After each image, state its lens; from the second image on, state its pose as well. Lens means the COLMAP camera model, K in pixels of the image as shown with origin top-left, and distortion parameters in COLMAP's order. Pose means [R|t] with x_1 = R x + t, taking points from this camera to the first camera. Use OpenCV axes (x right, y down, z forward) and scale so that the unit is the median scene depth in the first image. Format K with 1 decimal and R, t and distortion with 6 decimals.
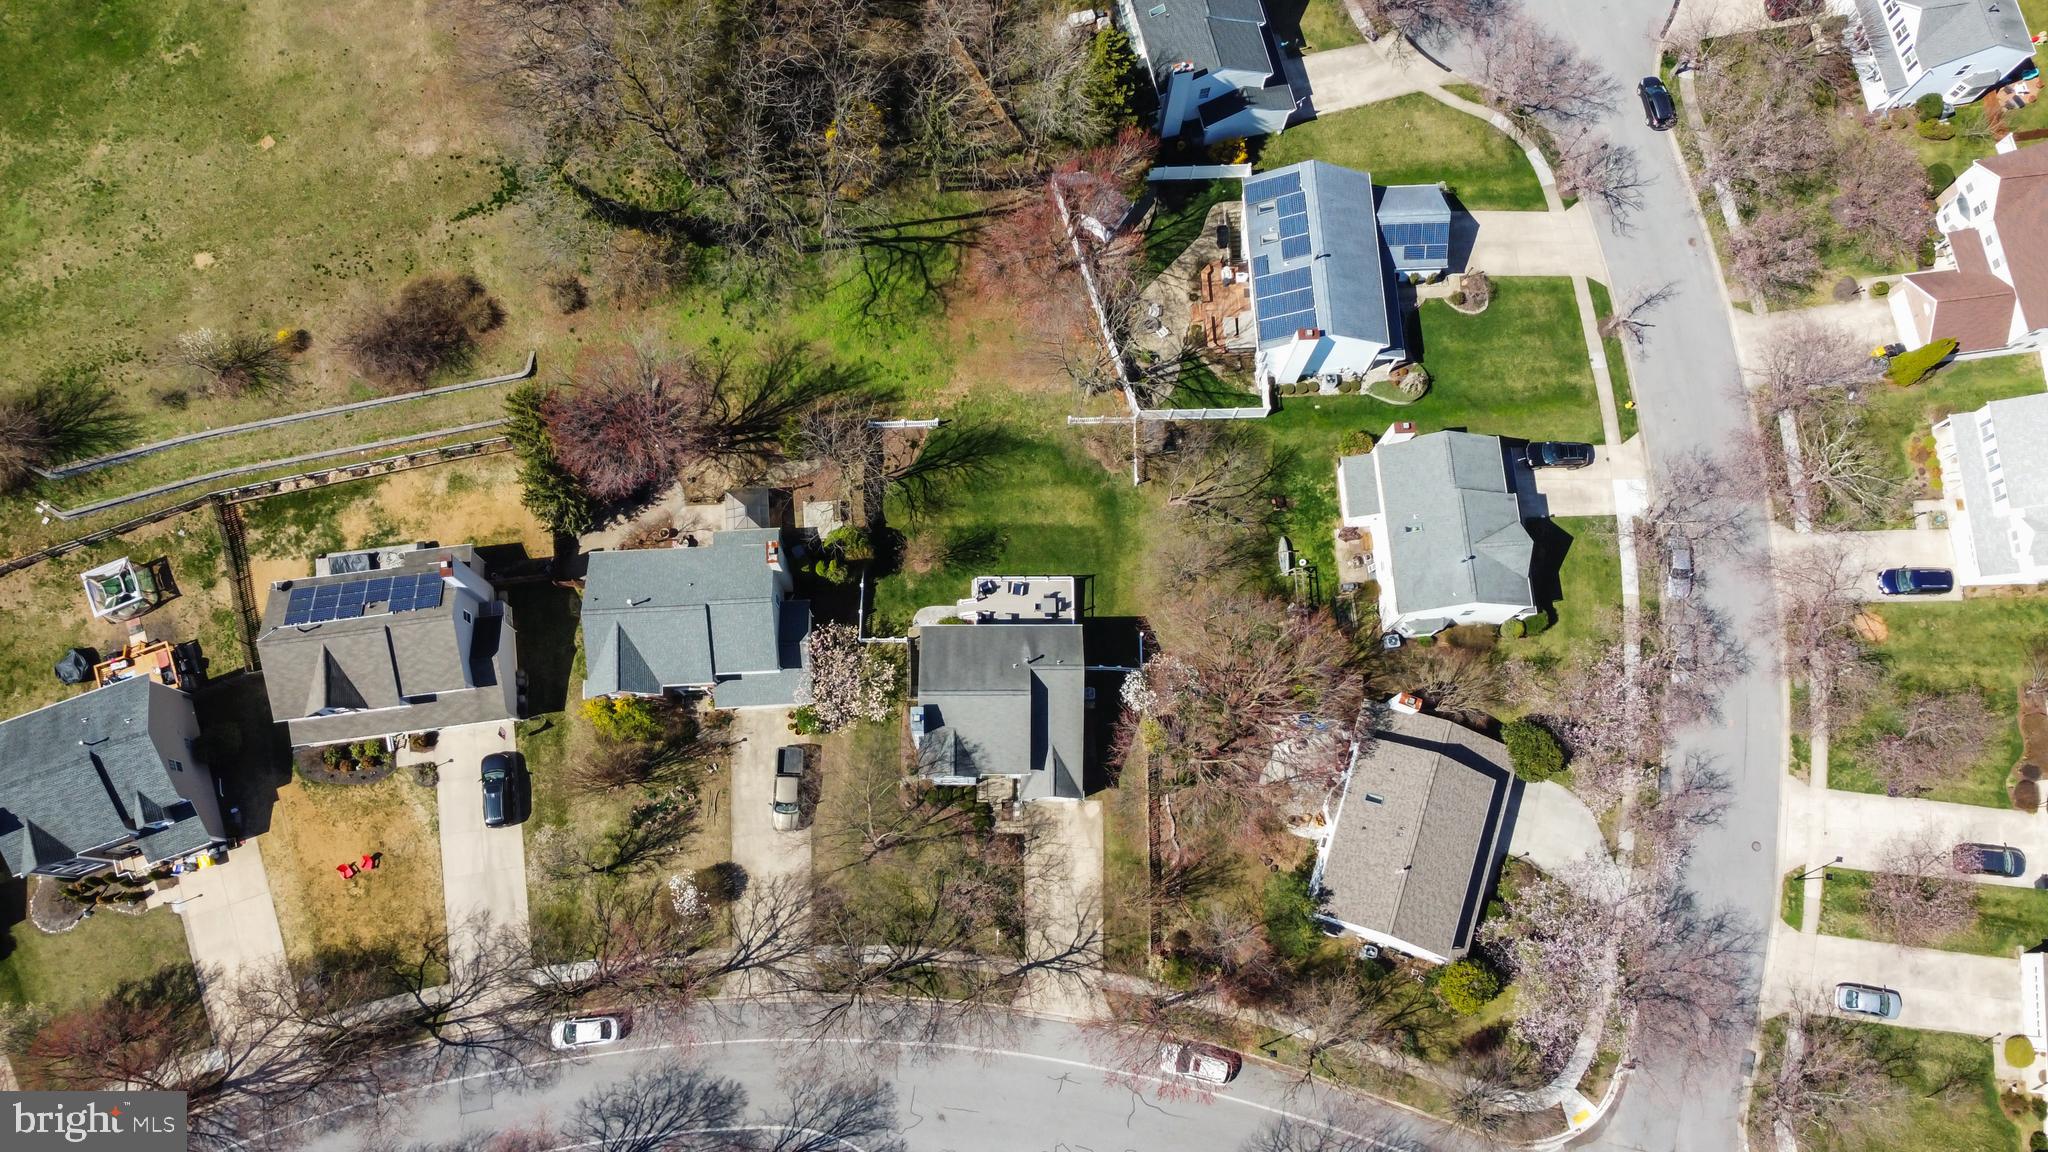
lens RADIAL K [[1547.5, 0, 1016.1], [0, 1547.5, 570.4], [0, 0, 1]] dist [-0.001436, -0.006944]
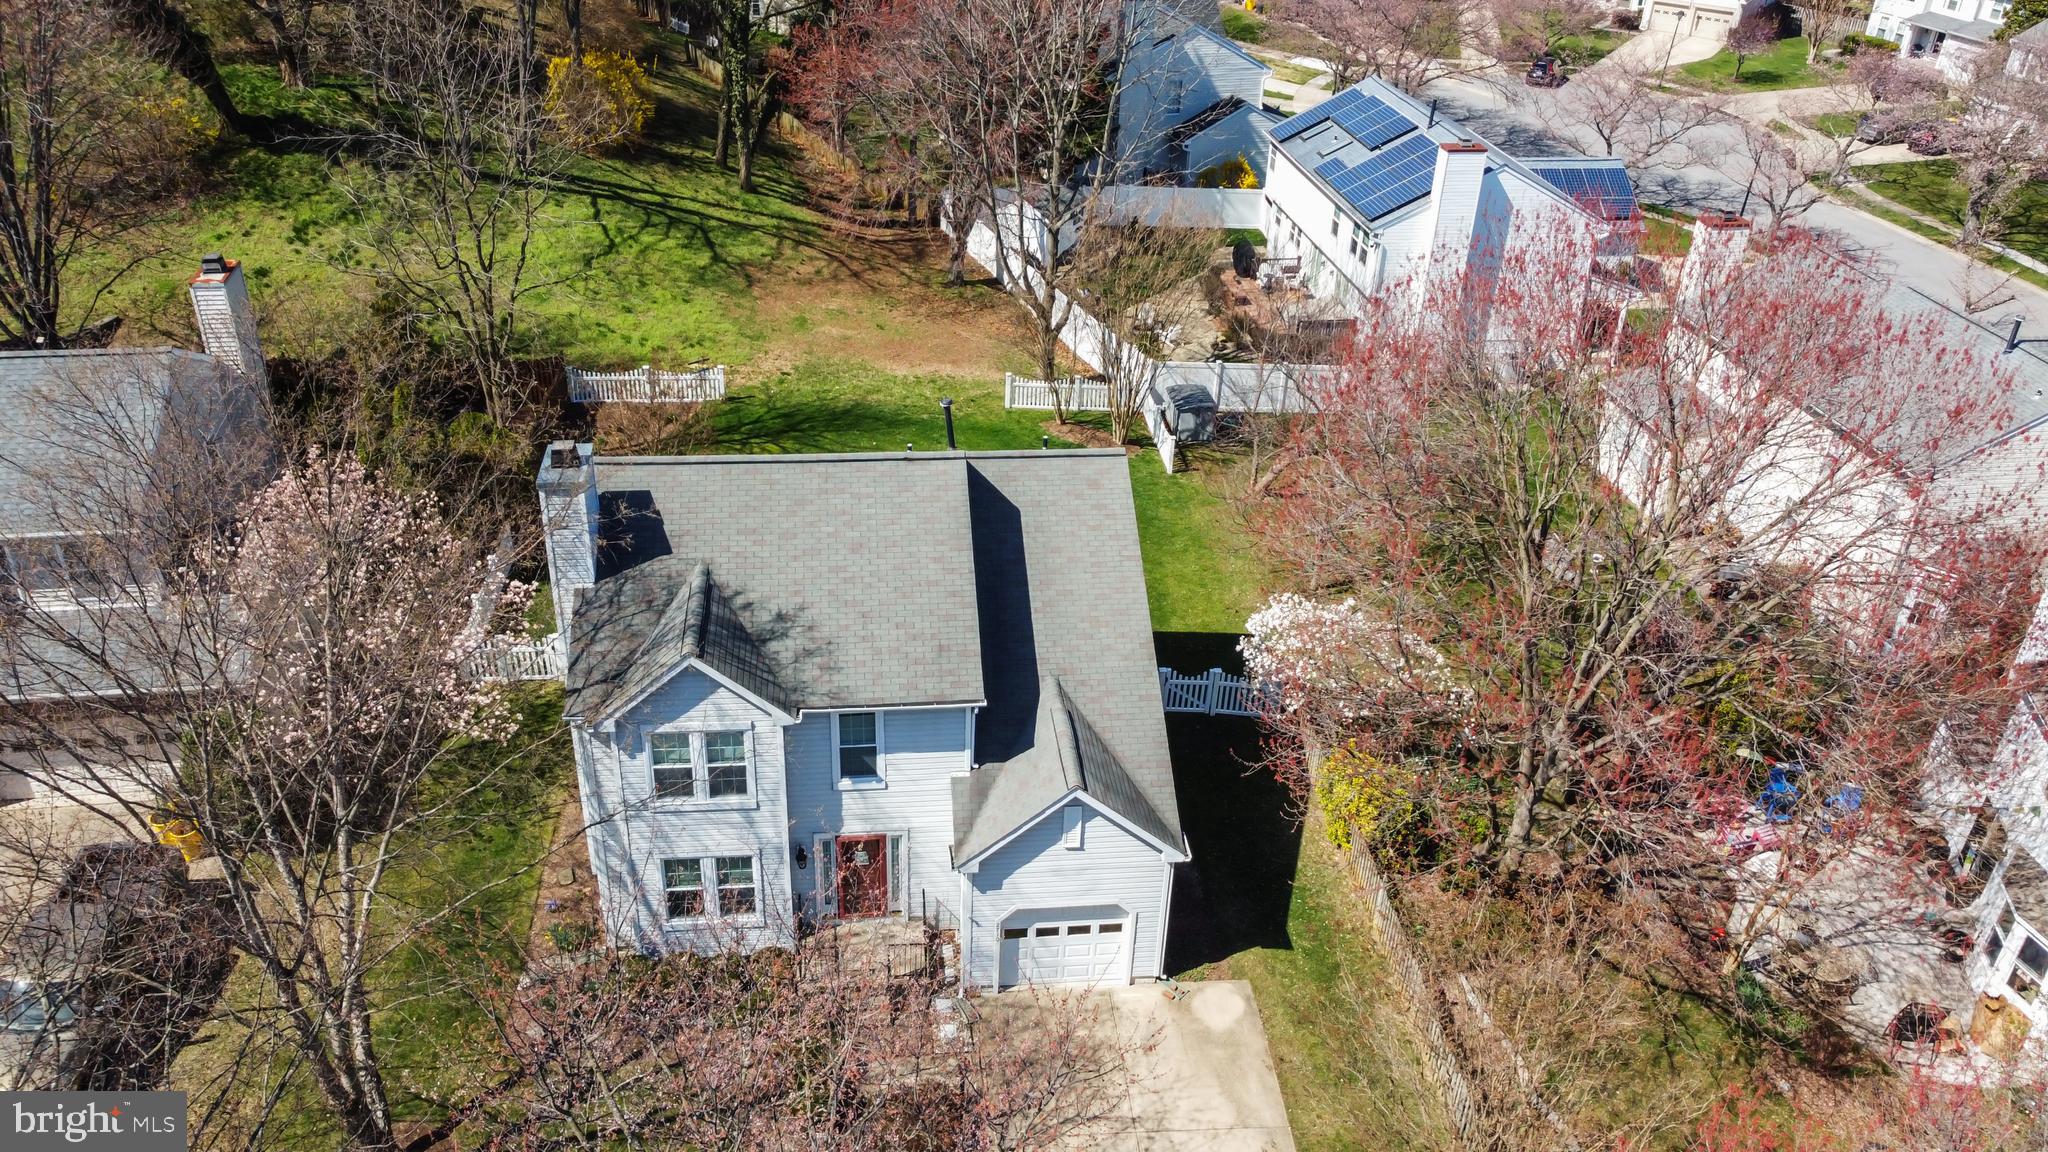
lens RADIAL K [[1547.5, 0, 1017.4], [0, 1547.5, 574.2], [0, 0, 1]] dist [-0.001436, -0.006944]
pose [[0.994947, -0.041626, 0.091371, -0.008406], [0.093871, 0.708559, -0.699380, 0.284687], [-0.035629, 0.704423, 0.708885, 0.738901]]
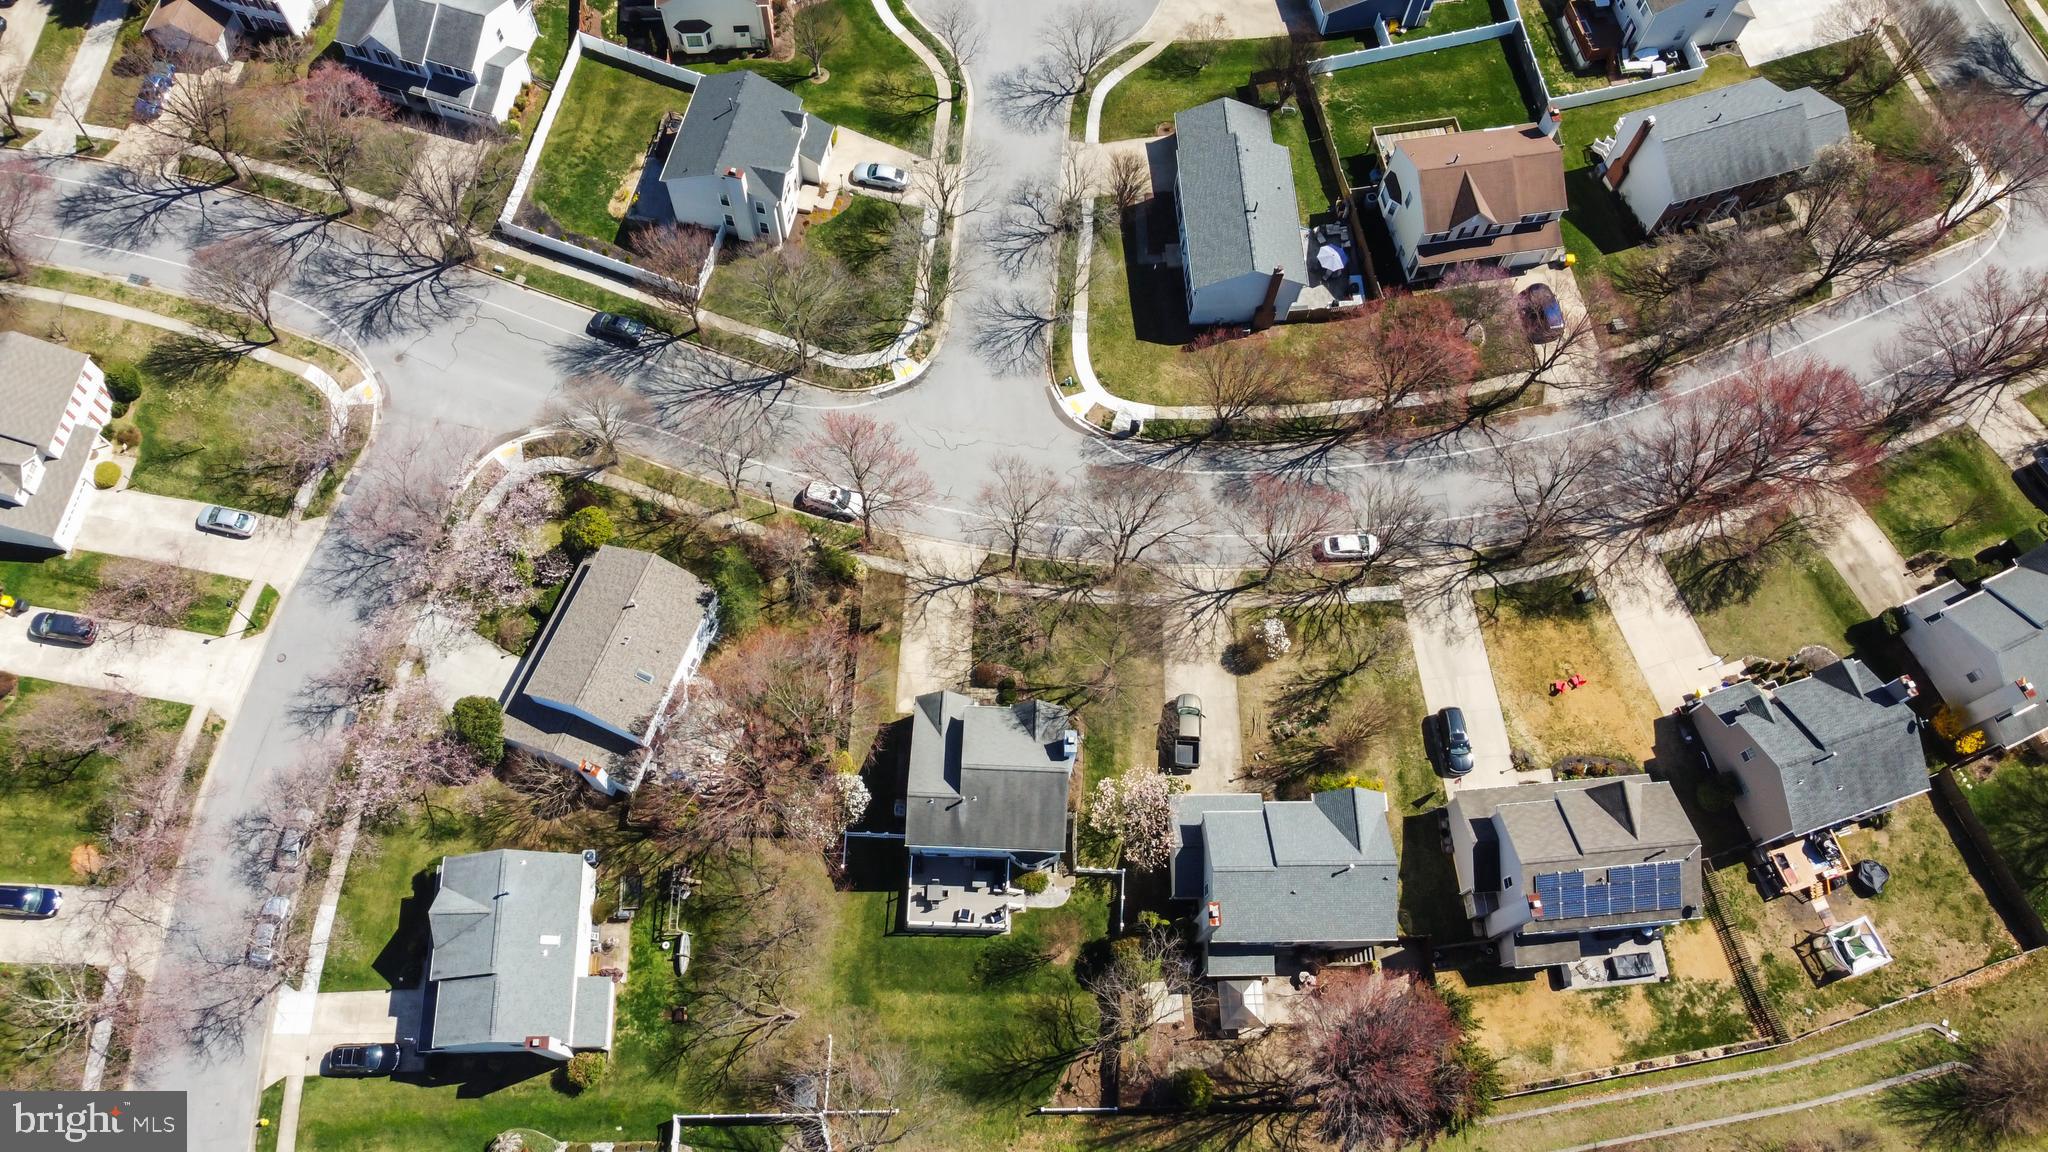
lens RADIAL K [[1547.5, 0, 1024.3], [0, 1547.5, 576.0], [0, 0, 1]] dist [-0.001436, -0.006944]
pose [[-0.997556, -0.056690, -0.040835, 0.015741], [0.021656, -0.806585, 0.590722, -0.398103], [-0.066425, 0.588394, 0.805841, 0.076174]]
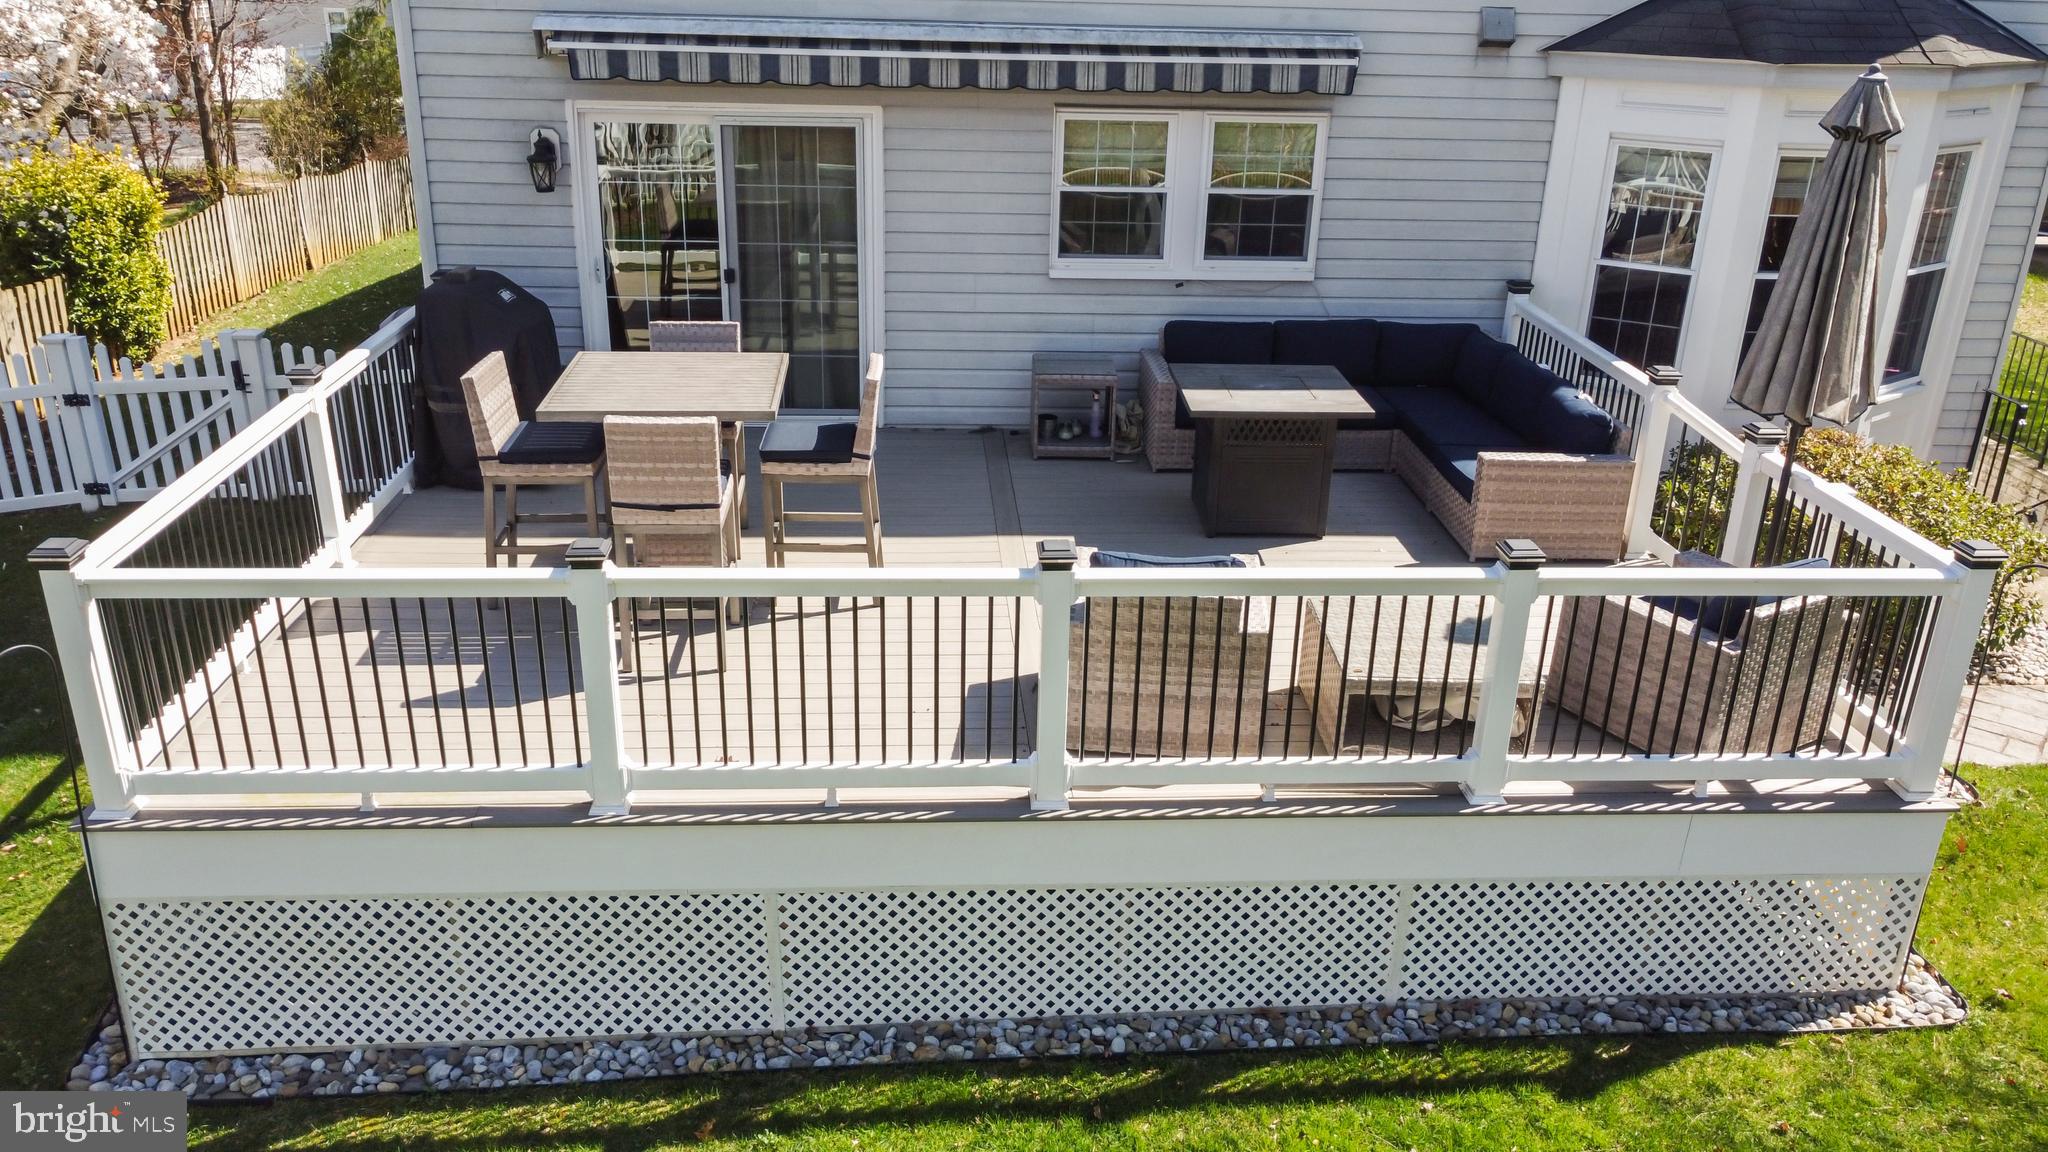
lens RADIAL K [[1547.5, 0, 1027.4], [0, 1547.5, 571.7], [0, 0, 1]] dist [-0.001436, -0.006944]
pose [[-0.996903, -0.015895, -0.077019, 0.010310], [-0.073815, -0.148728, 0.986119, -0.045093], [-0.027129, 0.988750, 0.147094, 0.996093]]
